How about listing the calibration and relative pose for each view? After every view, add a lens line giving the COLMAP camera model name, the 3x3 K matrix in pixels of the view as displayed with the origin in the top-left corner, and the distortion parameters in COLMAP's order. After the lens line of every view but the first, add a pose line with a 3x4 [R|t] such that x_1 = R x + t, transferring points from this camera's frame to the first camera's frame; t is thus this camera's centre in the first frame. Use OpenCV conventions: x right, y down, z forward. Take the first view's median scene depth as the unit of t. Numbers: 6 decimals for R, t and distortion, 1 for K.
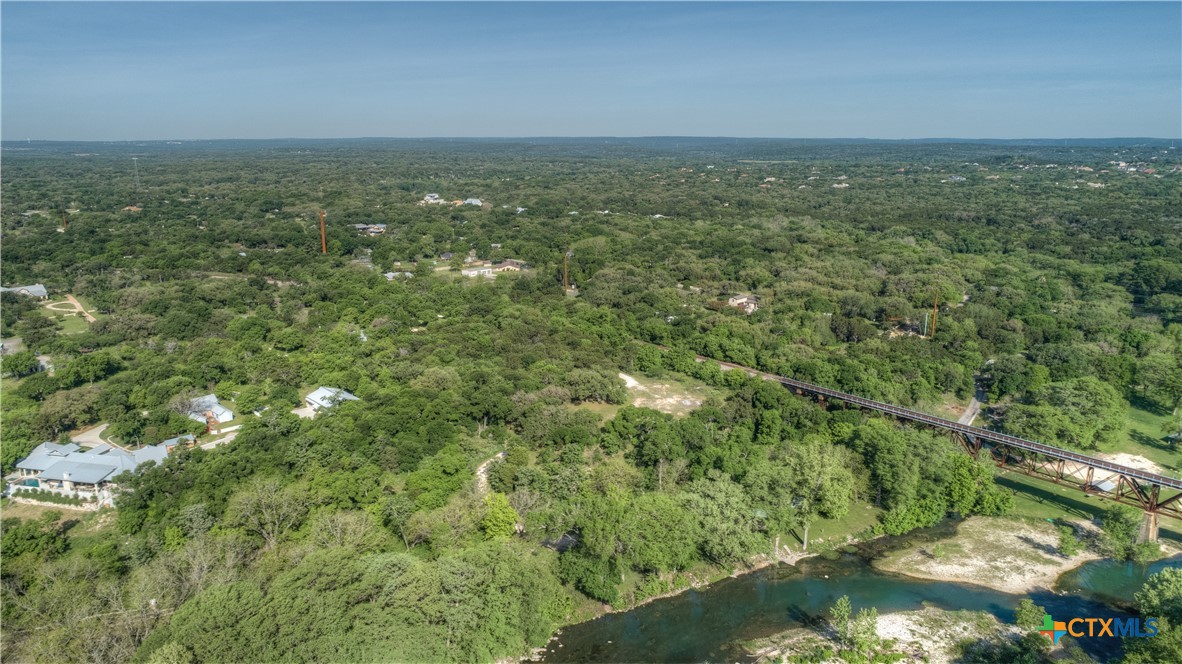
lens RADIAL K [[792.5, 0, 591.0], [0, 792.5, 332.0], [0, 0, 1]] dist [-0.013712, 0.003668]
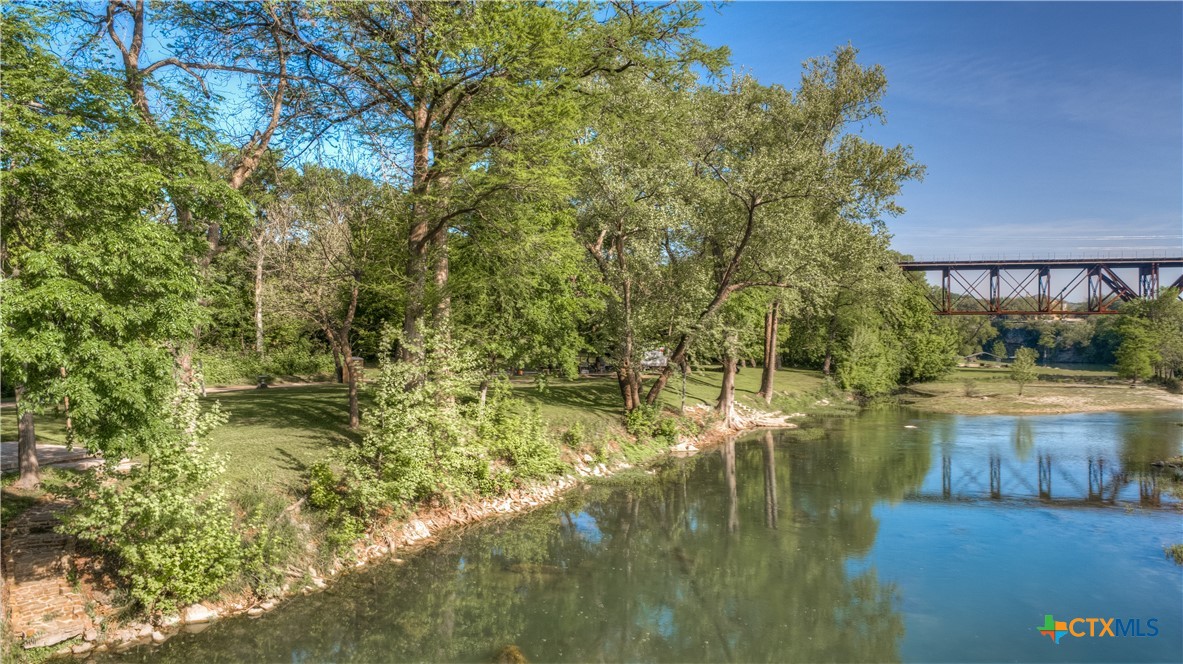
lens RADIAL K [[793.5, 0, 590.2], [0, 793.5, 330.4], [0, 0, 1]] dist [-0.015357, 0.006824]
pose [[0.811157, 0.010546, 0.584734, 0.012178], [0.133448, 0.970122, -0.202620, 0.230720], [-0.569400, 0.242388, 0.785514, 0.593388]]
